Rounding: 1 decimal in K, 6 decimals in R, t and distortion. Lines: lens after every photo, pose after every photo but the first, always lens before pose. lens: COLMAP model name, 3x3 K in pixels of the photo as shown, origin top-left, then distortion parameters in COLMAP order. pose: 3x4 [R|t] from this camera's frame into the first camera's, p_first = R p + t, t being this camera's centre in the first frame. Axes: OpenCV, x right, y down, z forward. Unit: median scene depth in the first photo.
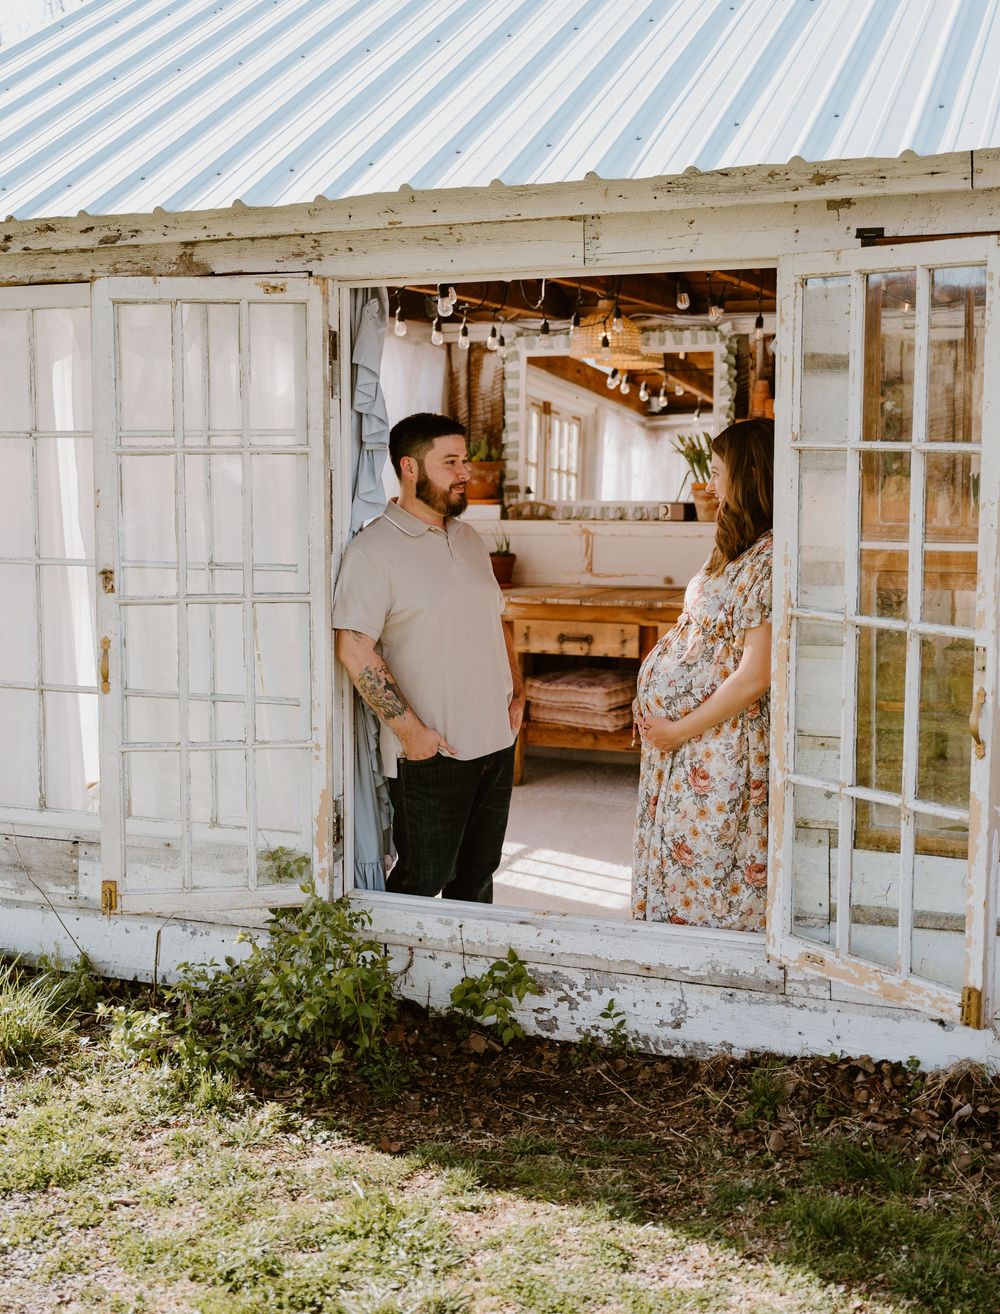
lens RADIAL K [[1577.1, 0, 494.3], [0, 1577.1, 652.5], [0, 0, 1]] dist [-0.154034, 0.000000]
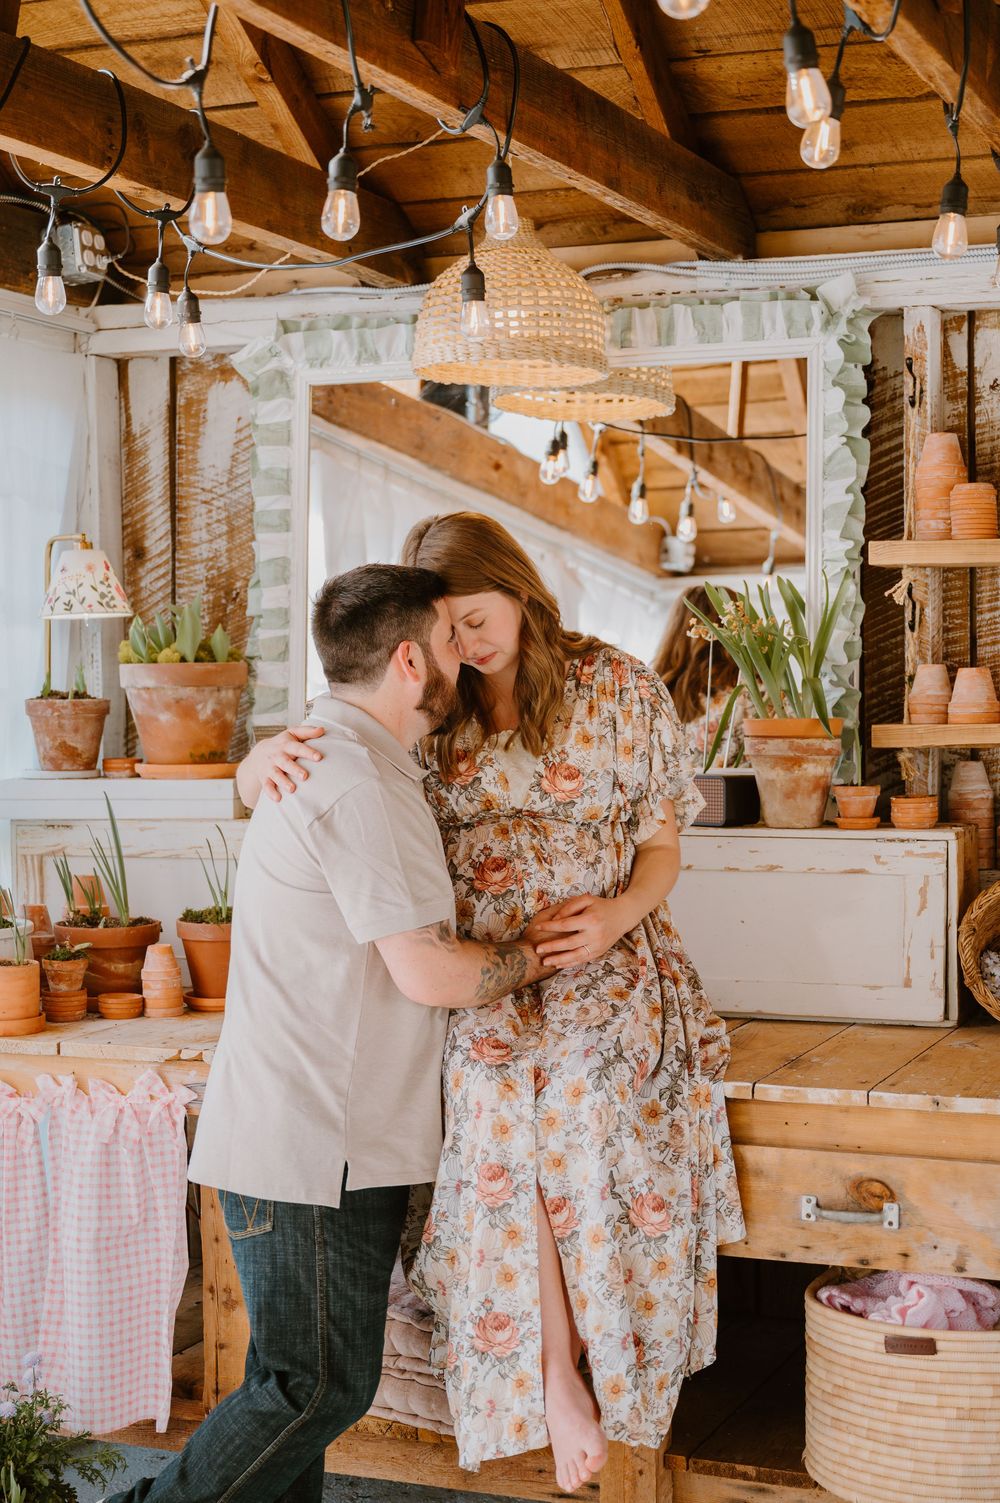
lens RADIAL K [[2457.5, 0, 505.6], [0, 2457.5, 749.0], [0, 0, 1]] dist [0.002440, 0.000000]
pose [[0.999860, 0.001605, 0.016651, 0.060406], [0.000014, 0.995306, -0.096777, -0.046172], [-0.016728, 0.096764, 0.995167, 0.435879]]
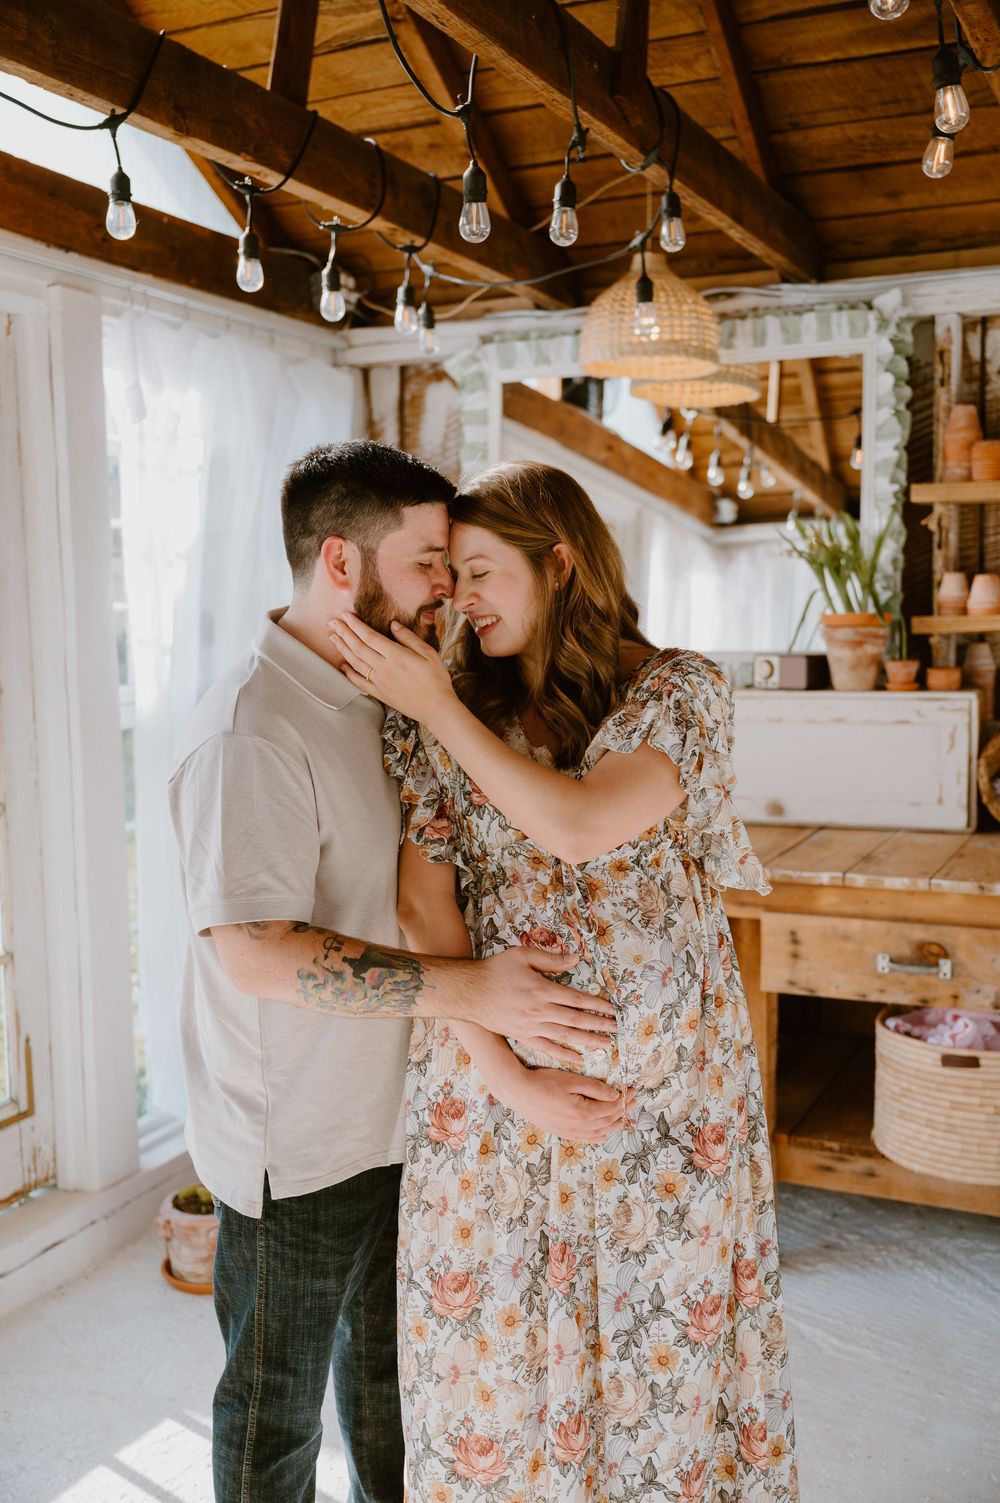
lens RADIAL K [[1572.9, 0, 497.3], [0, 1572.9, 753.3], [0, 0, 1]] dist [0.001558, 0.000000]
pose [[0.999485, -0.004210, -0.031827, 0.037436], [0.003184, 0.999476, -0.032204, -0.046834], [0.031946, 0.032086, 0.998974, 0.487466]]
